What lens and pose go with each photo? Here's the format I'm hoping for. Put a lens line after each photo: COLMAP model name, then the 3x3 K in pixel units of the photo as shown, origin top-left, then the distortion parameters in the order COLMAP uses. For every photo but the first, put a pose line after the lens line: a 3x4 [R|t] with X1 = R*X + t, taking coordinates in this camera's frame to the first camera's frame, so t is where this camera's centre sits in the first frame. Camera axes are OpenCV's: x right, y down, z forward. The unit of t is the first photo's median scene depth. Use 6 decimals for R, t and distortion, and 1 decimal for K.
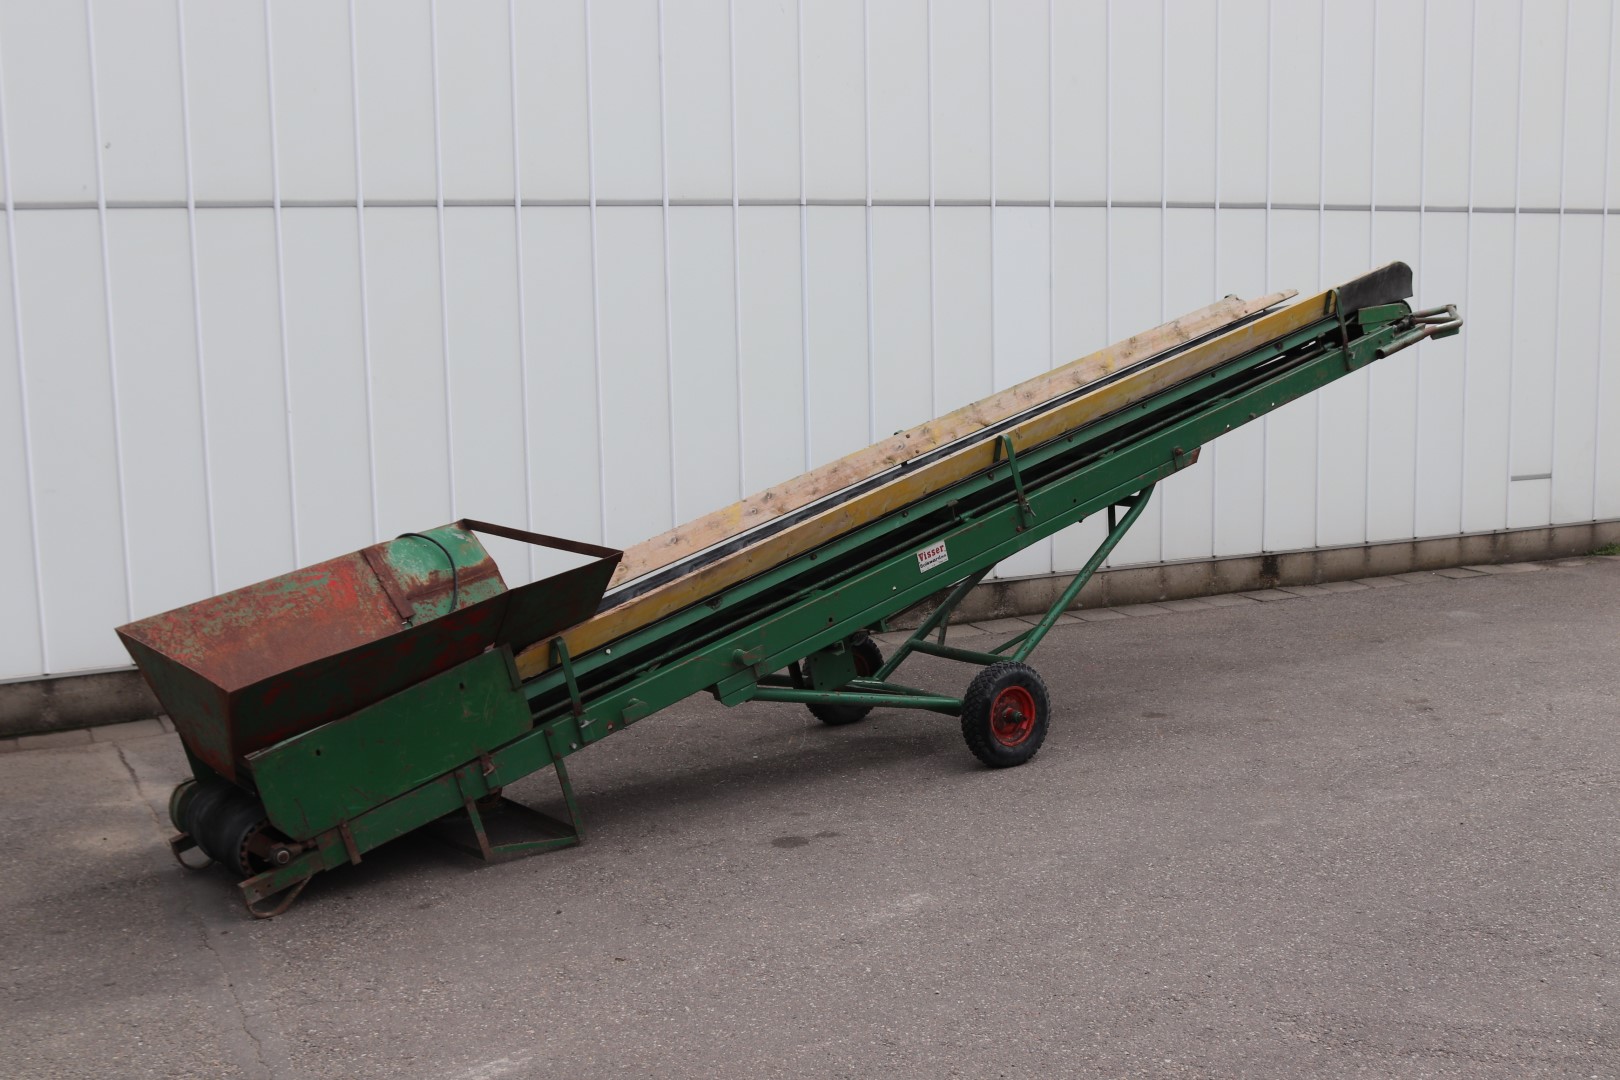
lens RADIAL K [[1868.1, 0, 810.0], [0, 1868.1, 540.0], [0, 0, 1]] dist [-0.096350, 0.076625]
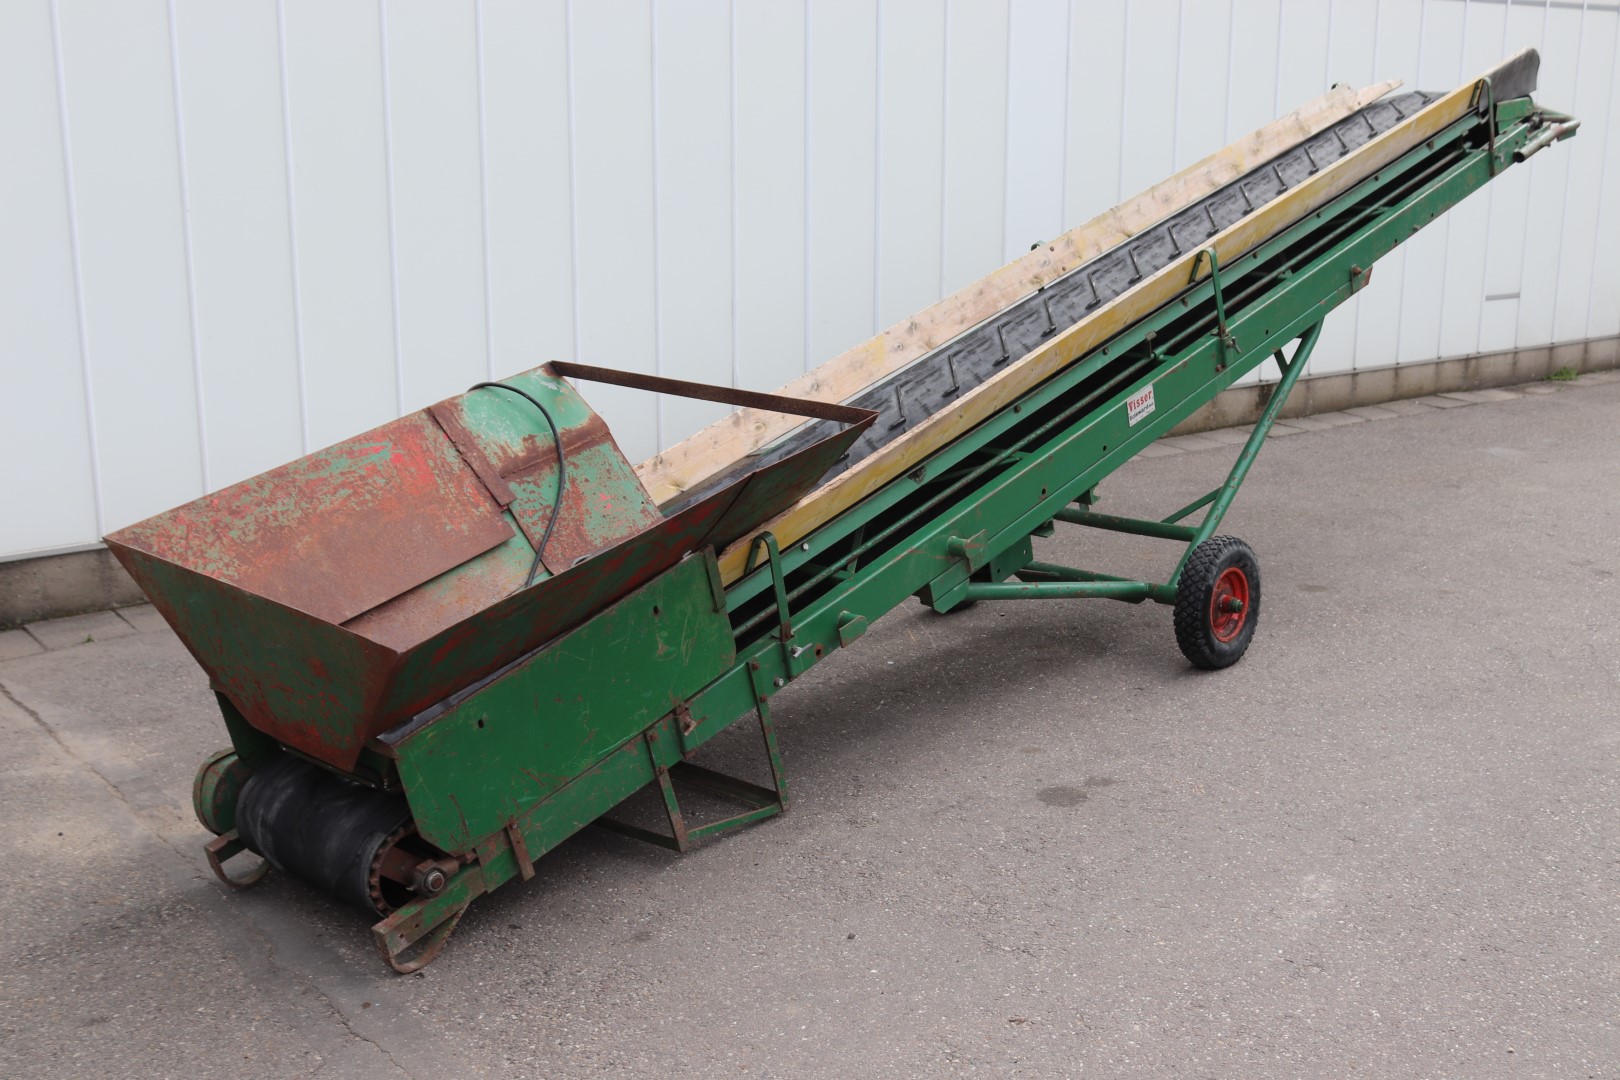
lens RADIAL K [[1855.4, 0, 810.0], [0, 1855.4, 540.0], [0, 0, 1]] dist [-0.082758, 0.076914]
pose [[0.979916, -0.023974, 0.197964, -0.238496], [0.003293, 0.994557, 0.104141, -0.017297], [-0.199383, -0.101397, 0.974661, 0.284616]]
